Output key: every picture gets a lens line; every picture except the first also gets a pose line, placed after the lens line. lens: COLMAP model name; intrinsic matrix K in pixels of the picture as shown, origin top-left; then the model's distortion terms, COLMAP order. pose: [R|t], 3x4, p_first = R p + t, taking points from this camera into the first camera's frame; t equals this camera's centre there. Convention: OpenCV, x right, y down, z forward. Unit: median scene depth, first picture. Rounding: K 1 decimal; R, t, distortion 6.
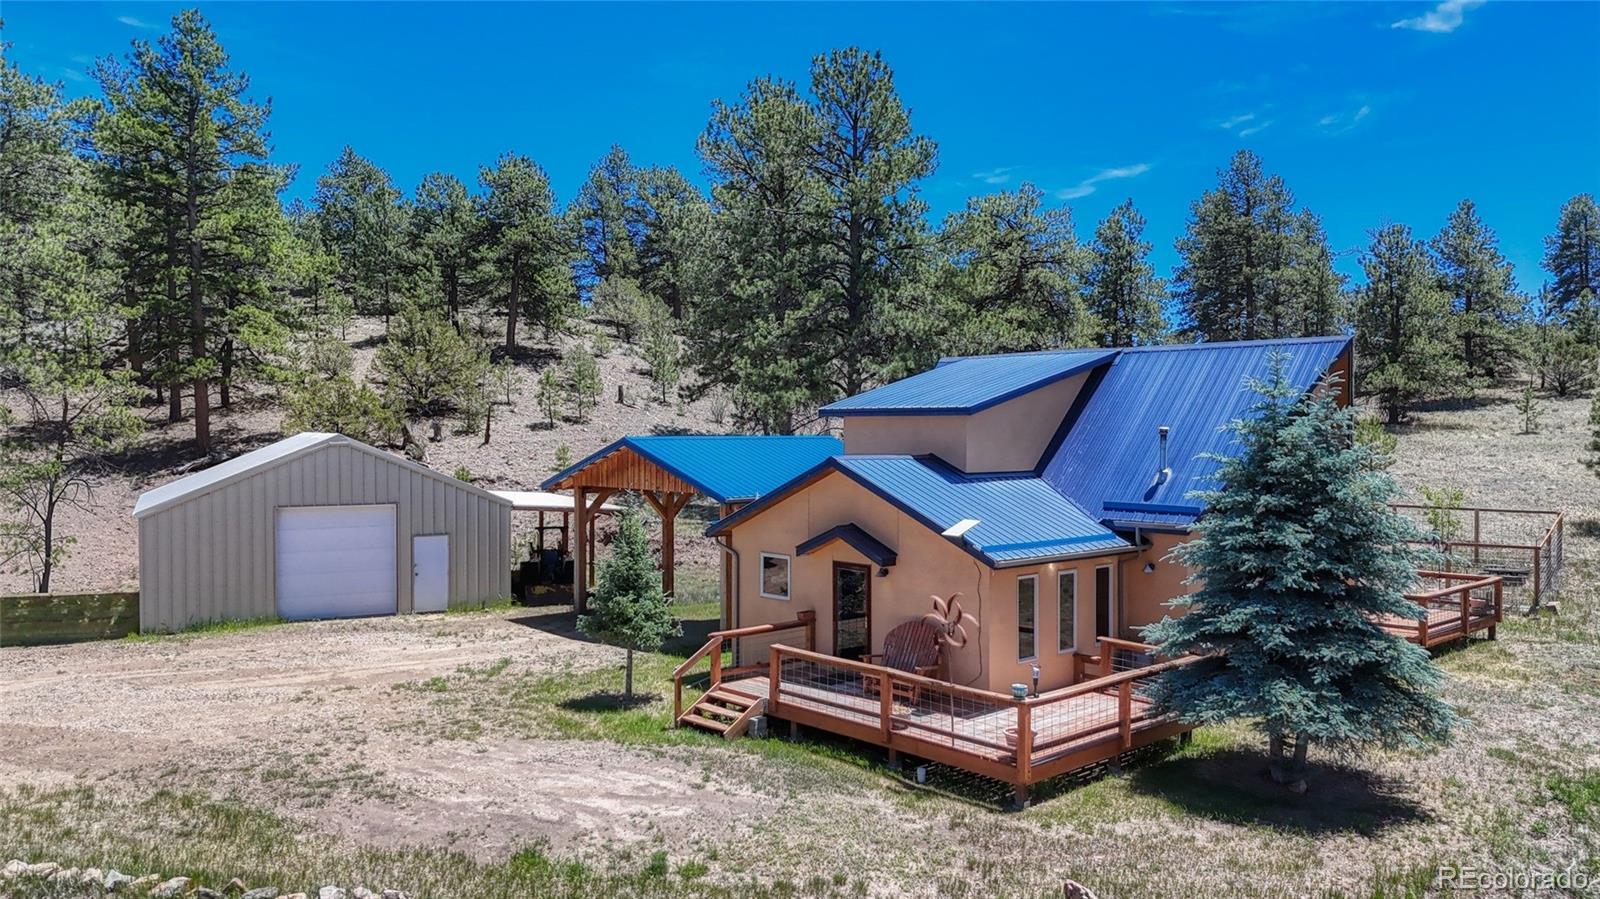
lens RADIAL K [[1188.0, 0, 804.7], [0, 1188.0, 445.4], [0, 0, 1]] dist [0.056726, -0.051811]
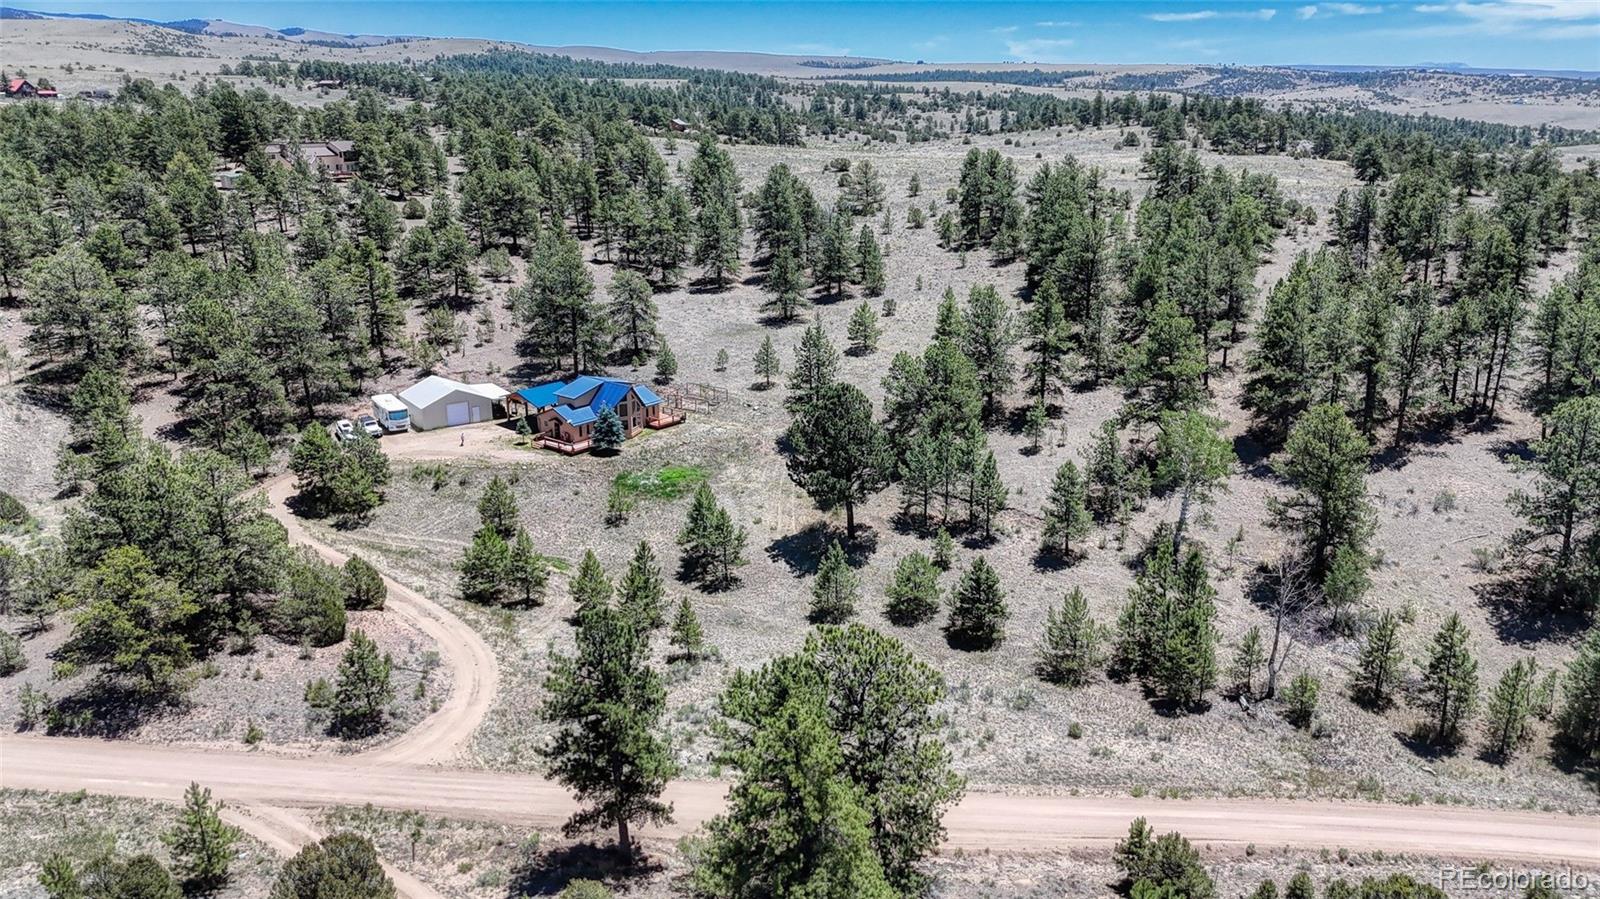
lens RADIAL K [[1188.0, 0, 800.3], [0, 1188.0, 448.5], [0, 0, 1]] dist [0.056726, -0.051811]
pose [[0.991548, -0.030374, 0.126136, 0.623970], [-0.005112, 0.962307, 0.271917, -1.810558], [-0.129641, -0.270264, 0.954018, -6.389607]]
